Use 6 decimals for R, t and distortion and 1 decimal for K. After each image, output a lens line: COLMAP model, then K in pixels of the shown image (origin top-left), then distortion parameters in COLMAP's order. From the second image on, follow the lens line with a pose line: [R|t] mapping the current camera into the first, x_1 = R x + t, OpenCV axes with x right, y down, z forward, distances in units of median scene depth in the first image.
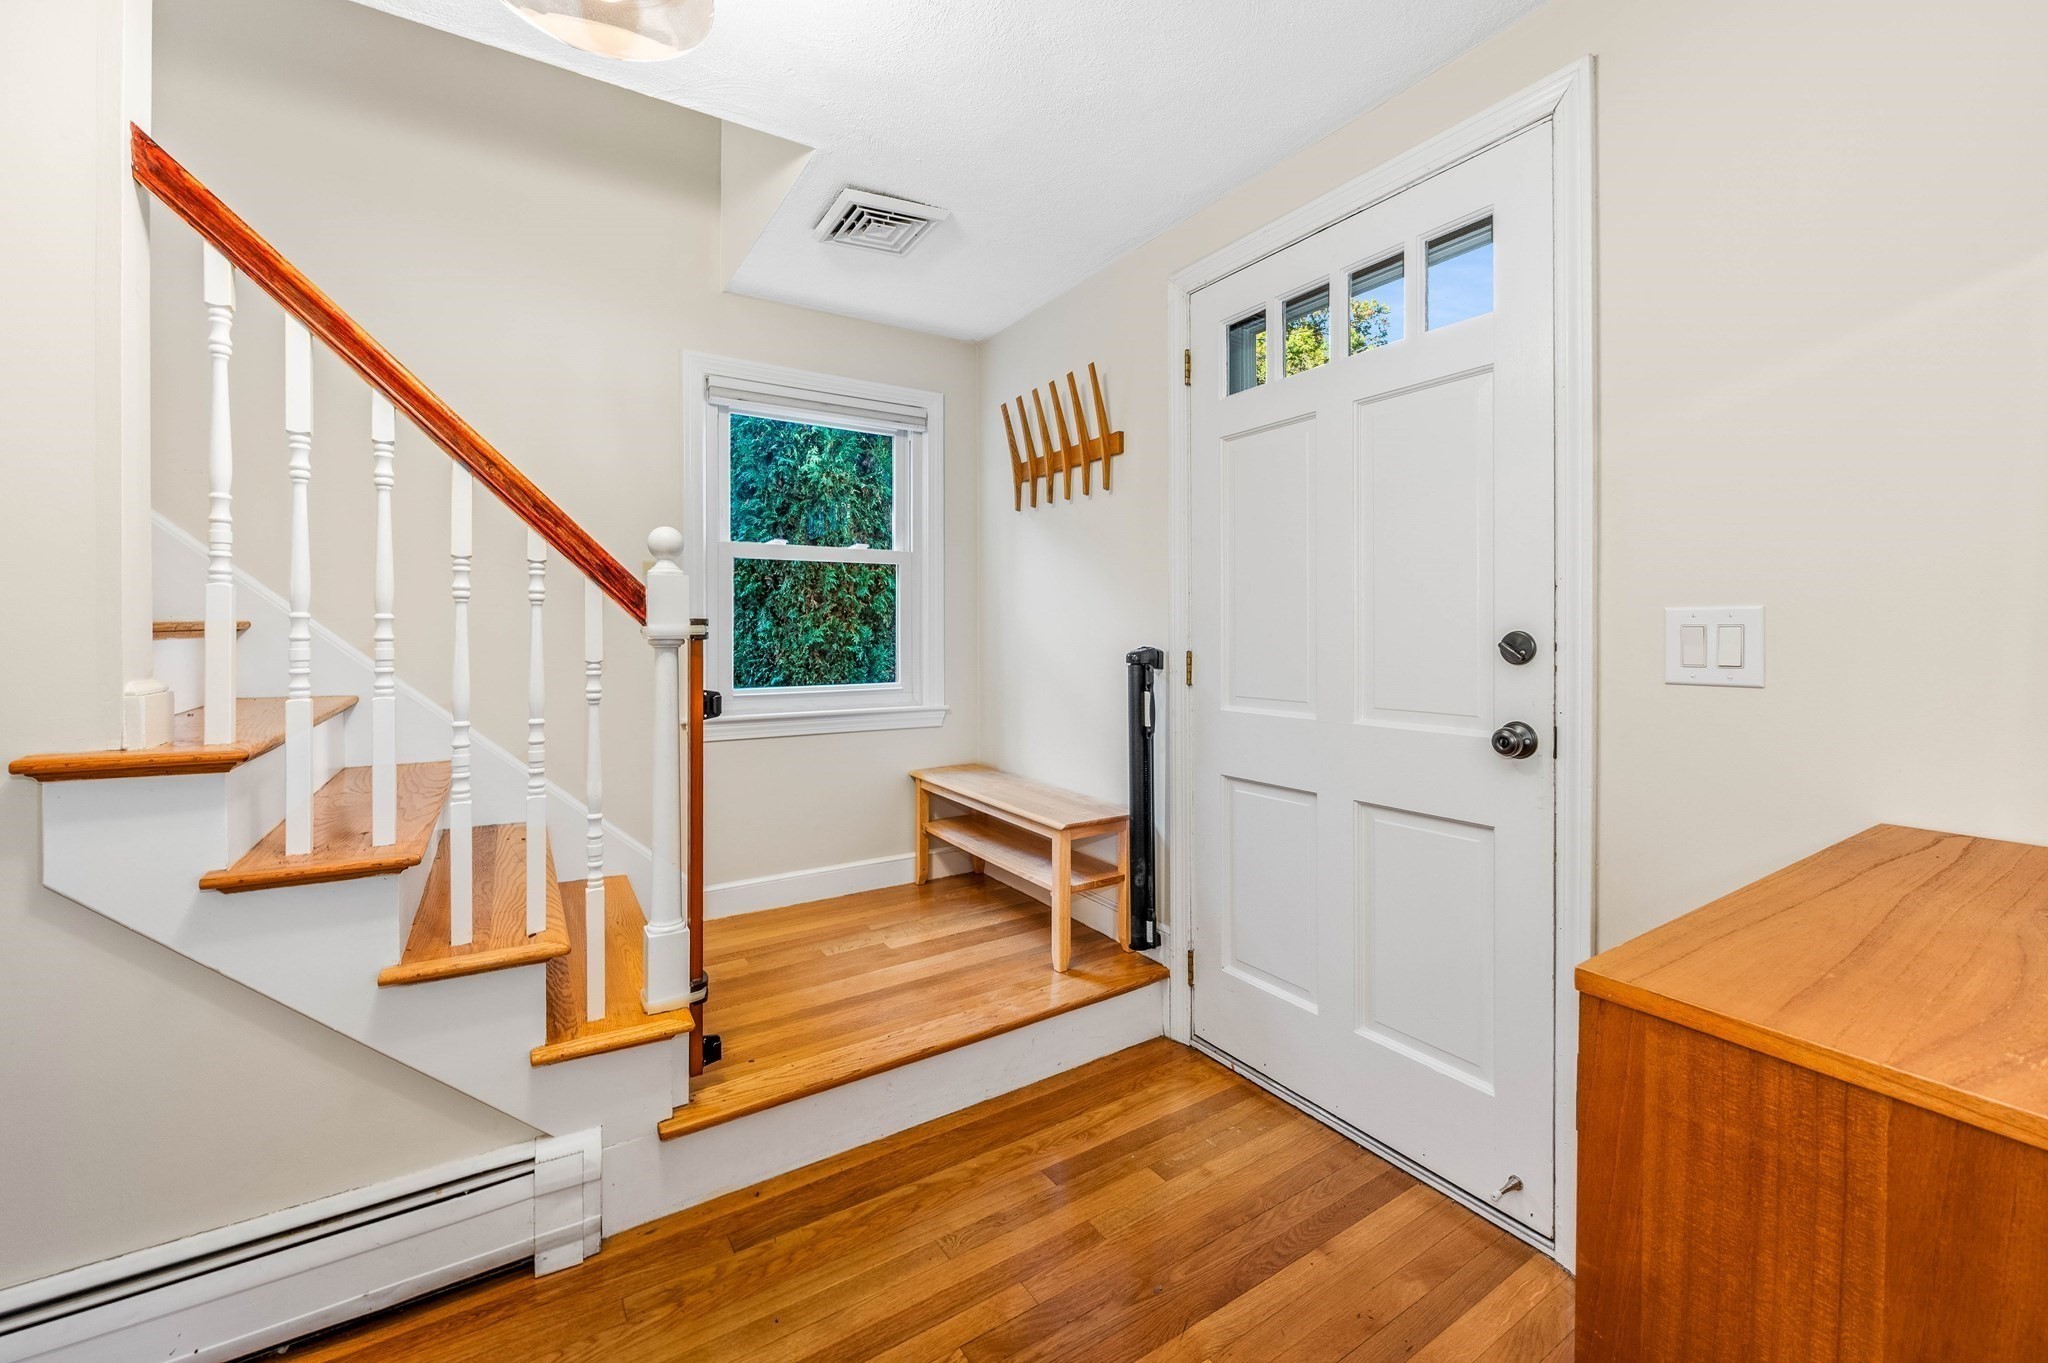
lens RADIAL K [[819.0, 0, 1022.4], [0, 819.0, 630.7], [0, 0, 1]] dist [0.000302, -0.000061]
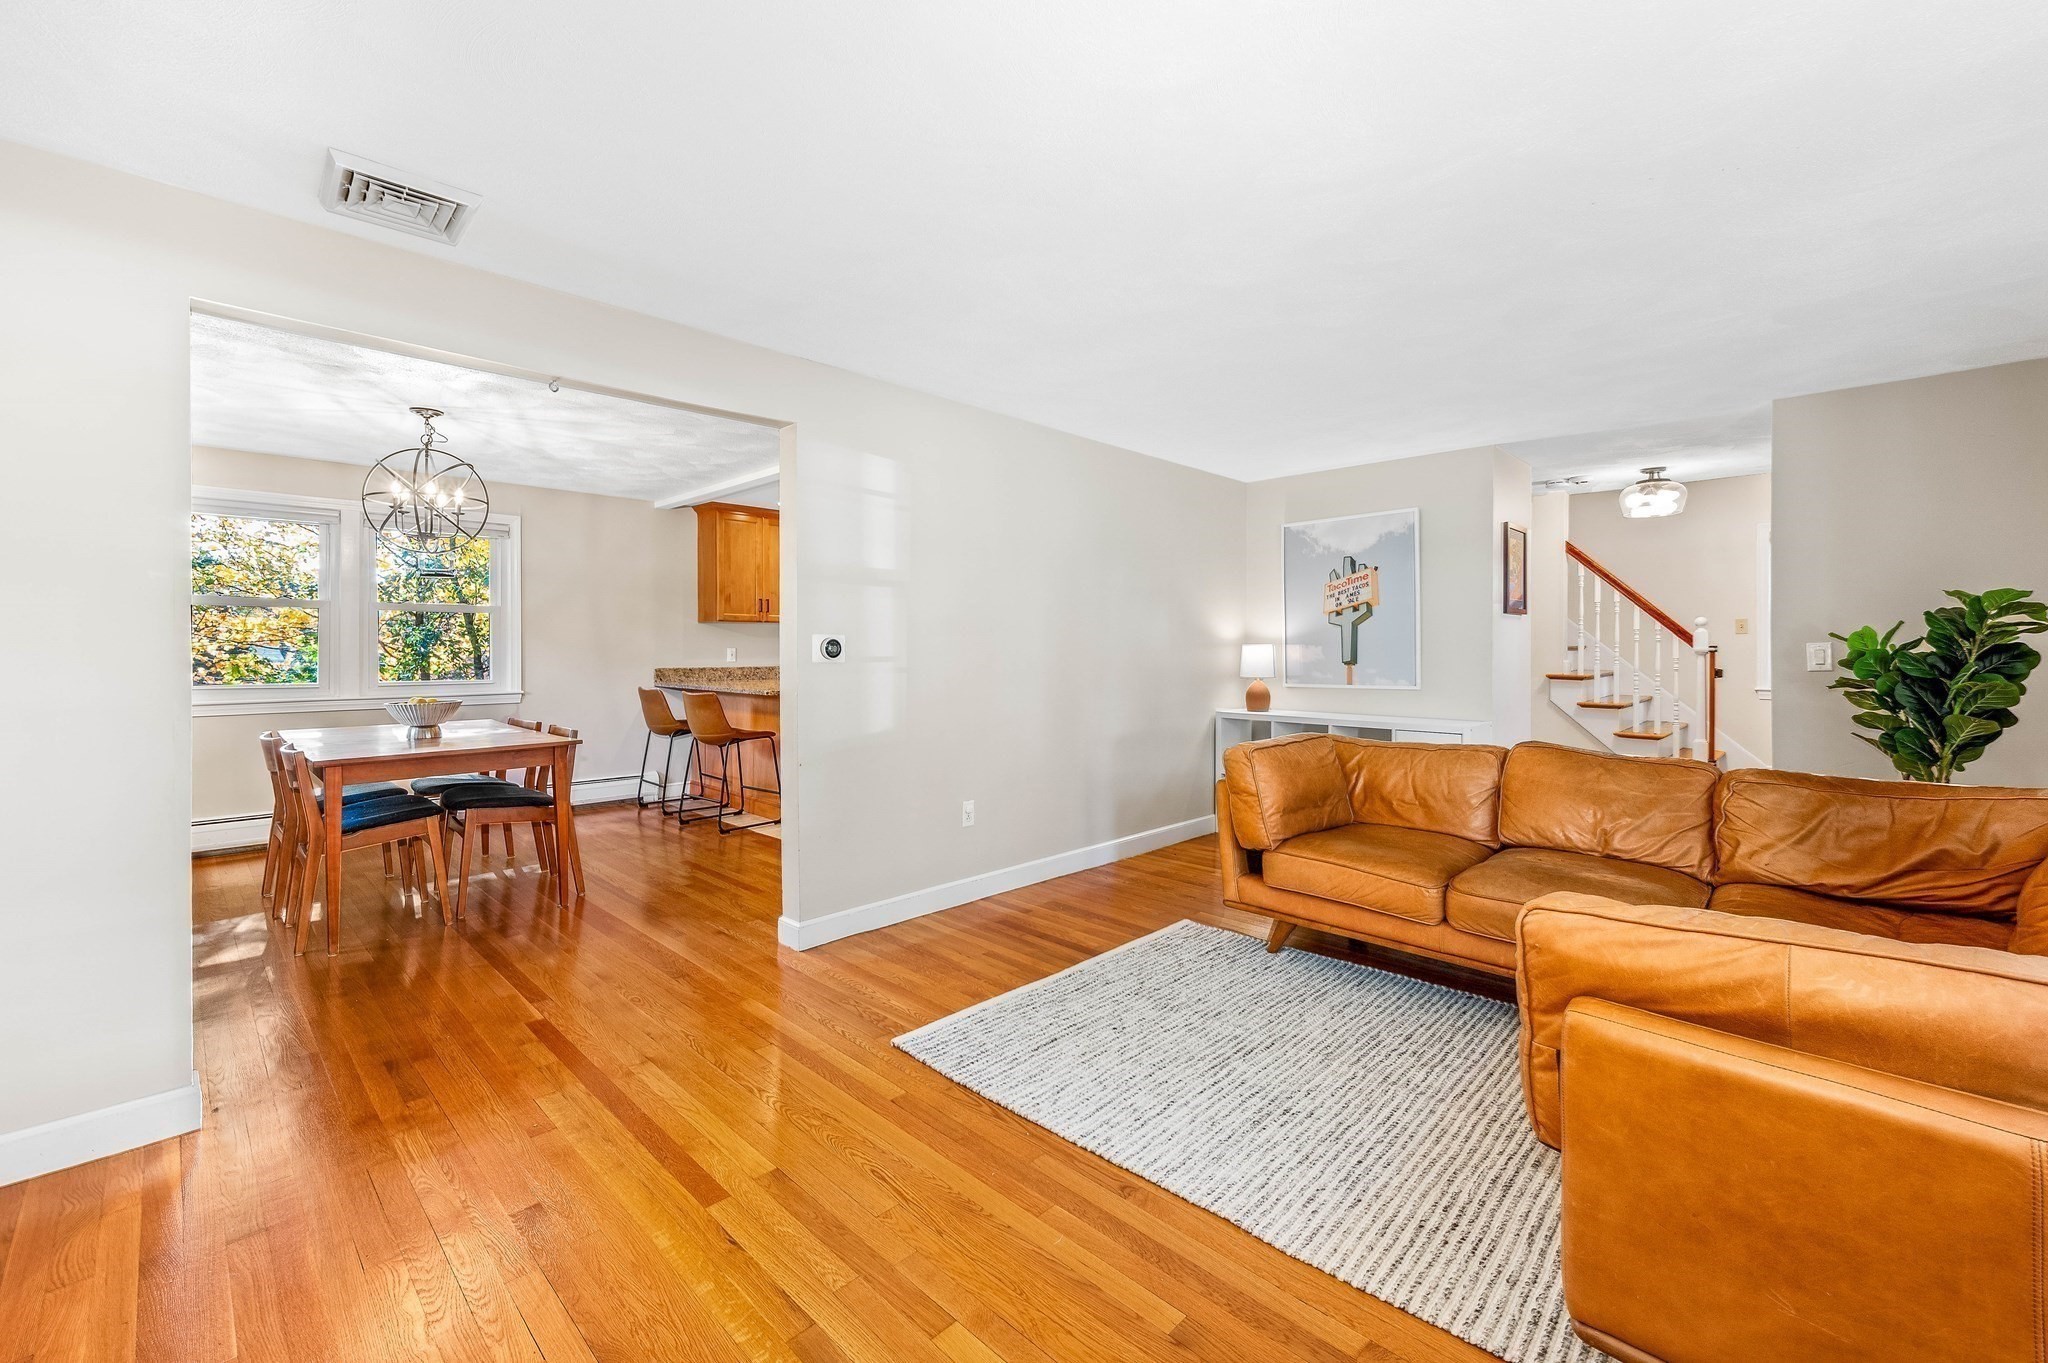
lens RADIAL K [[819.0, 0, 1026.2], [0, 819.0, 643.3], [0, 0, 1]] dist [0.000302, -0.000061]
pose [[0.231204, 0.000056, -0.972905, 2.446534], [-0.003111, 0.999995, -0.000682, -0.015592], [0.972900, 0.003184, 0.231203, -2.735207]]
